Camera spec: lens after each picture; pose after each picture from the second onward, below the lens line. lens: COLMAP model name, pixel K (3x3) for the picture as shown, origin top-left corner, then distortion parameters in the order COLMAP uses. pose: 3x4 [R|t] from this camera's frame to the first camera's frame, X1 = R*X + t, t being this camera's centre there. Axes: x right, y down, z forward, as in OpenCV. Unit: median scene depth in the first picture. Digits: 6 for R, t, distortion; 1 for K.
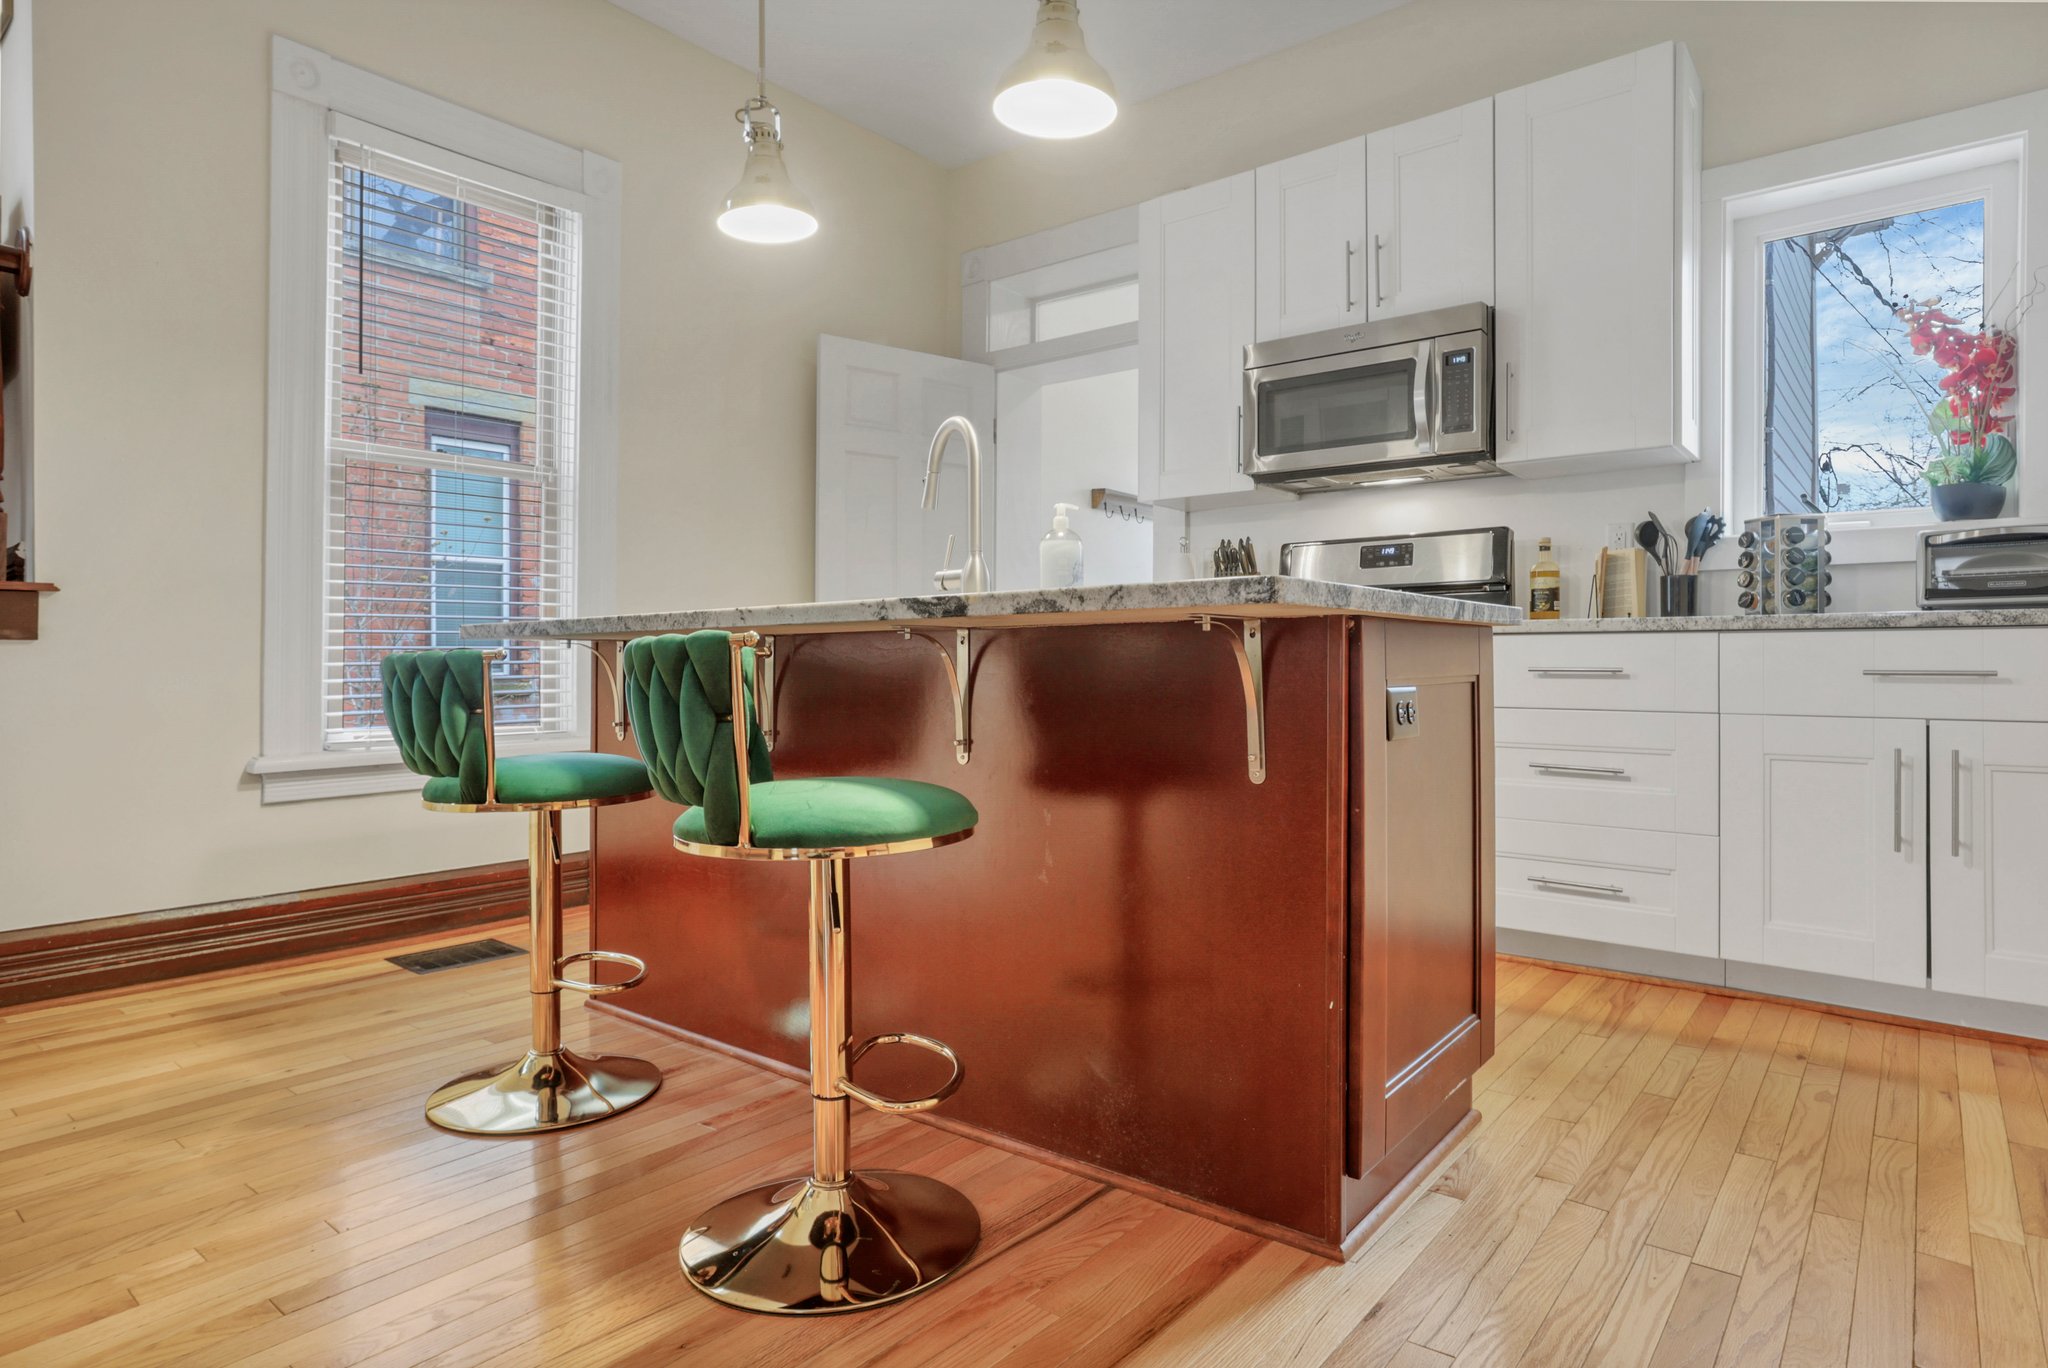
lens RADIAL K [[1173.5, 0, 1023.6], [0, 1173.5, 669.9], [0, 0, 1]] dist [-0.029952, 0.031426]
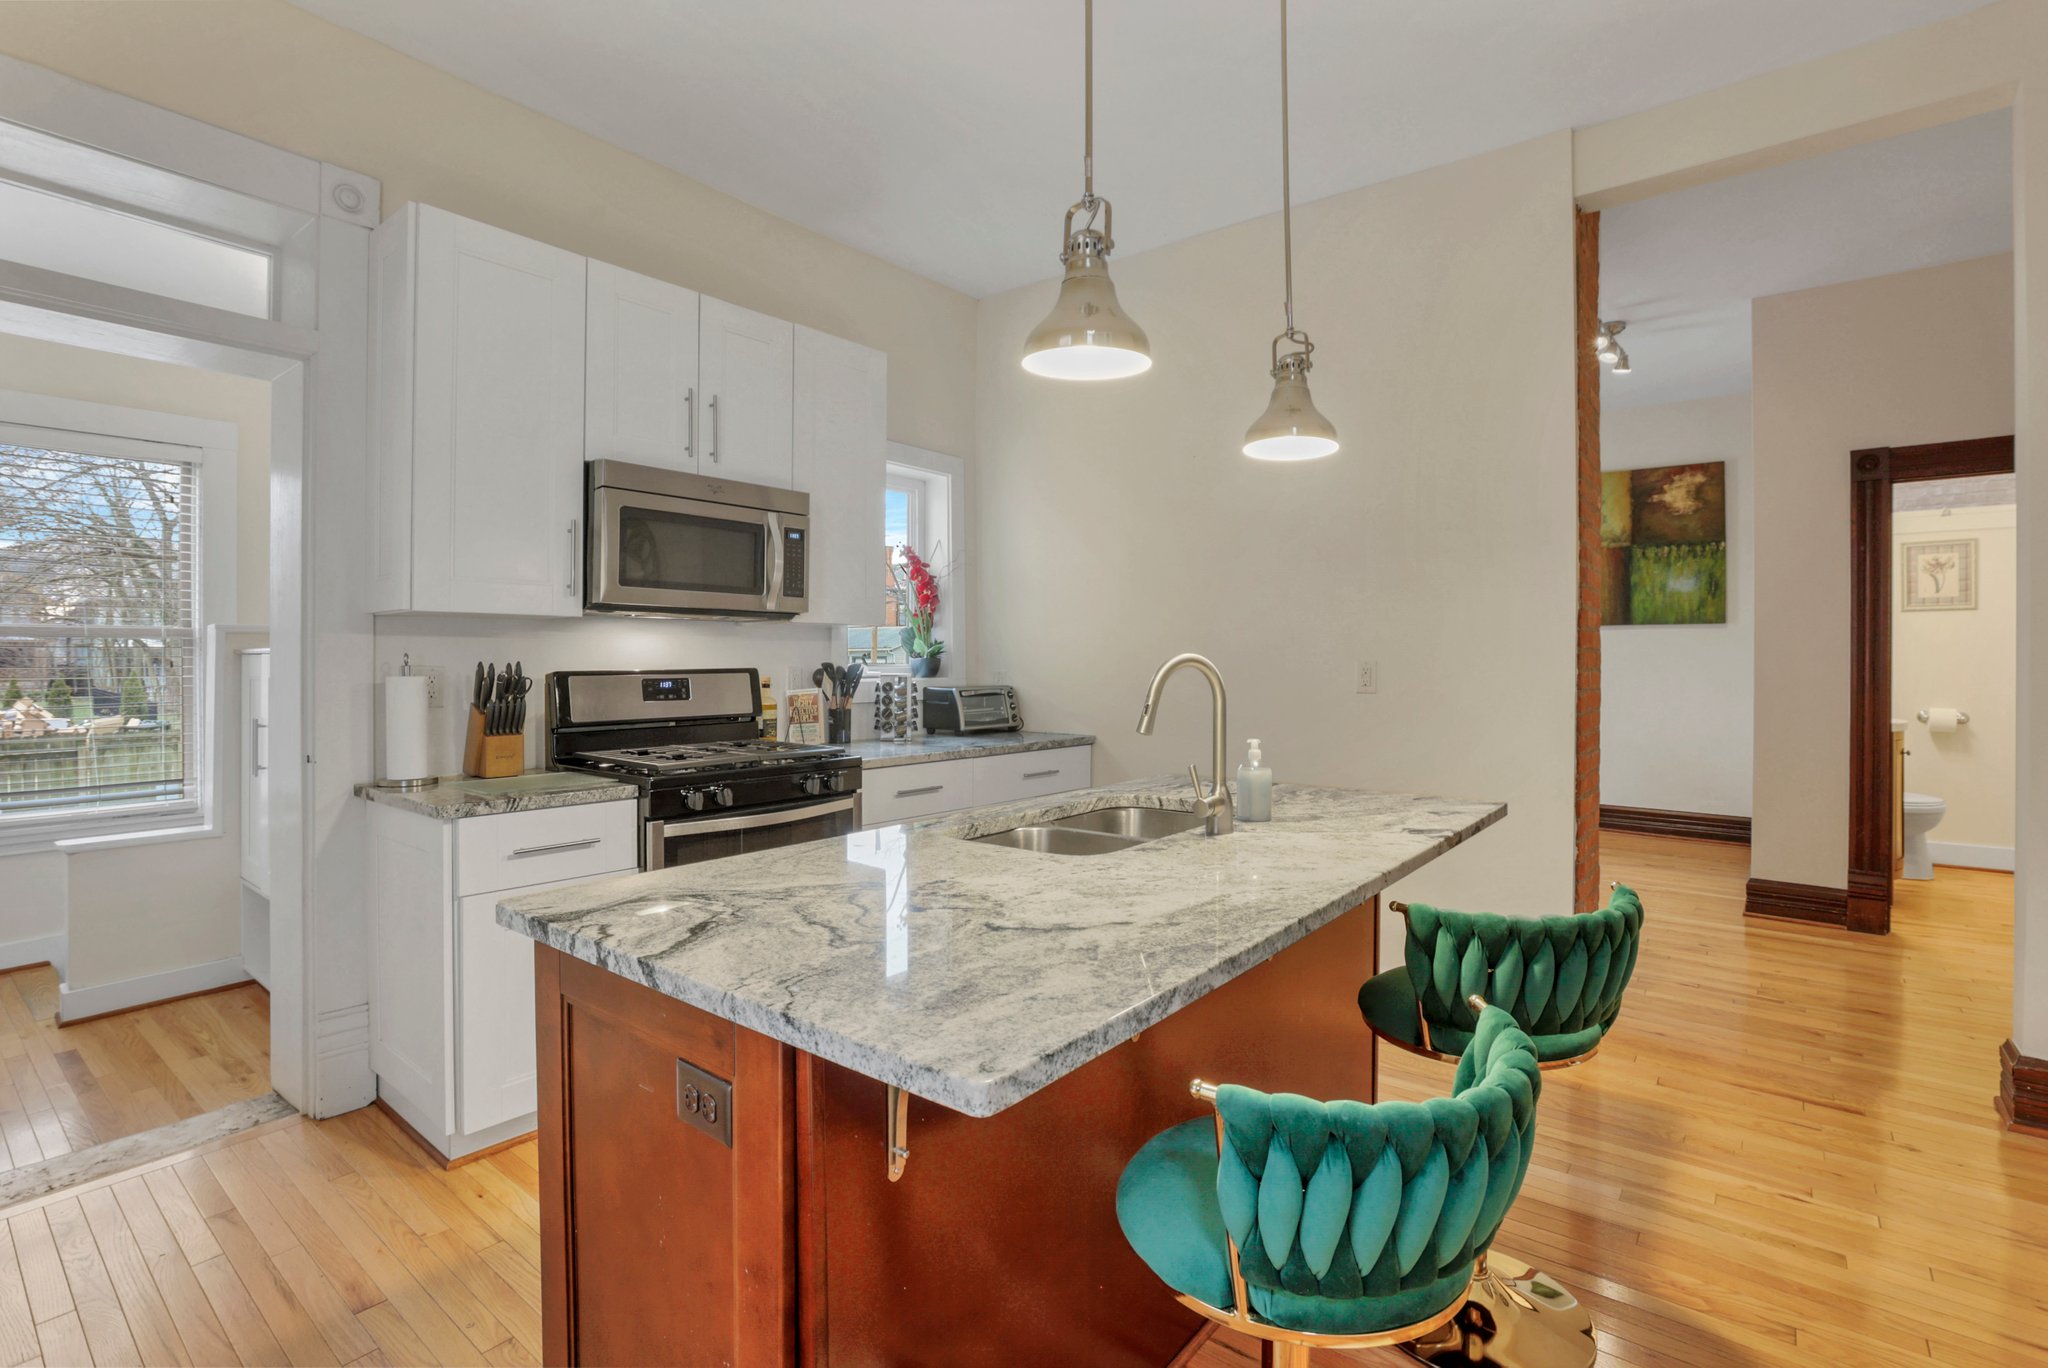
lens RADIAL K [[990.0, 0, 1019.5], [0, 990.0, 659.4], [0, 0, 1]] dist [-0.025899, 0.000054]
pose [[0.027153, -0.000744, 0.999631, -0.667029], [0.001396, 0.999999, 0.000707, -0.147998], [-0.999630, 0.001377, 0.027154, 0.783260]]
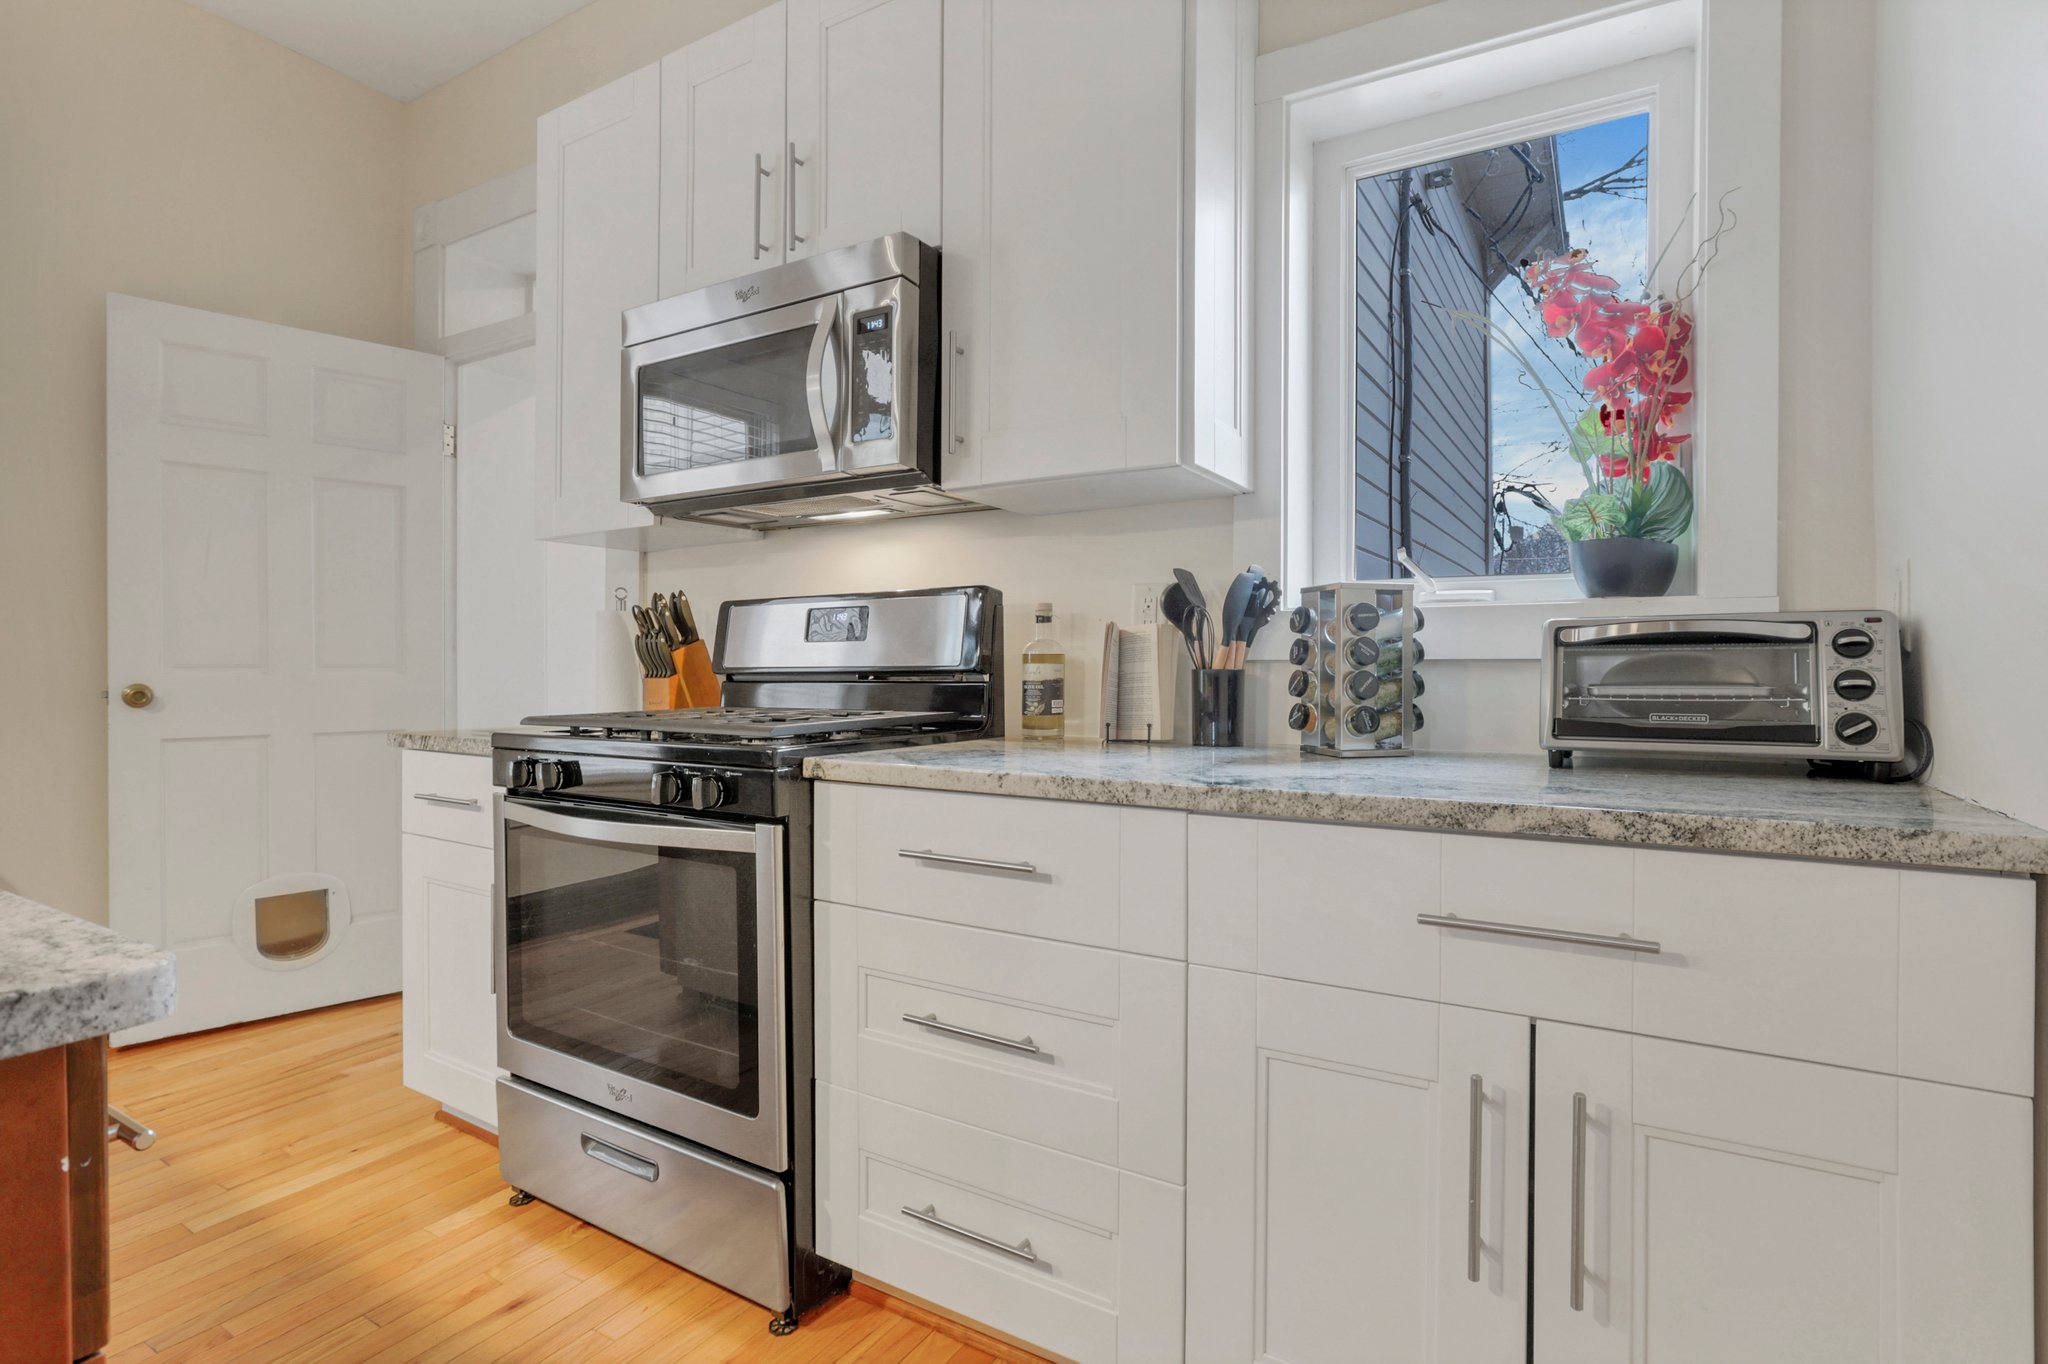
lens RADIAL K [[1048.5, 0, 949.2], [0, 1048.5, 683.4], [0, 0, 1]] dist [-0.040442, 0.024148]
pose [[0.996165, 0.004627, 0.087372, 0.384639], [-0.005228, 0.999964, 0.006655, -0.080463], [-0.087338, -0.007086, 0.996153, 0.458754]]
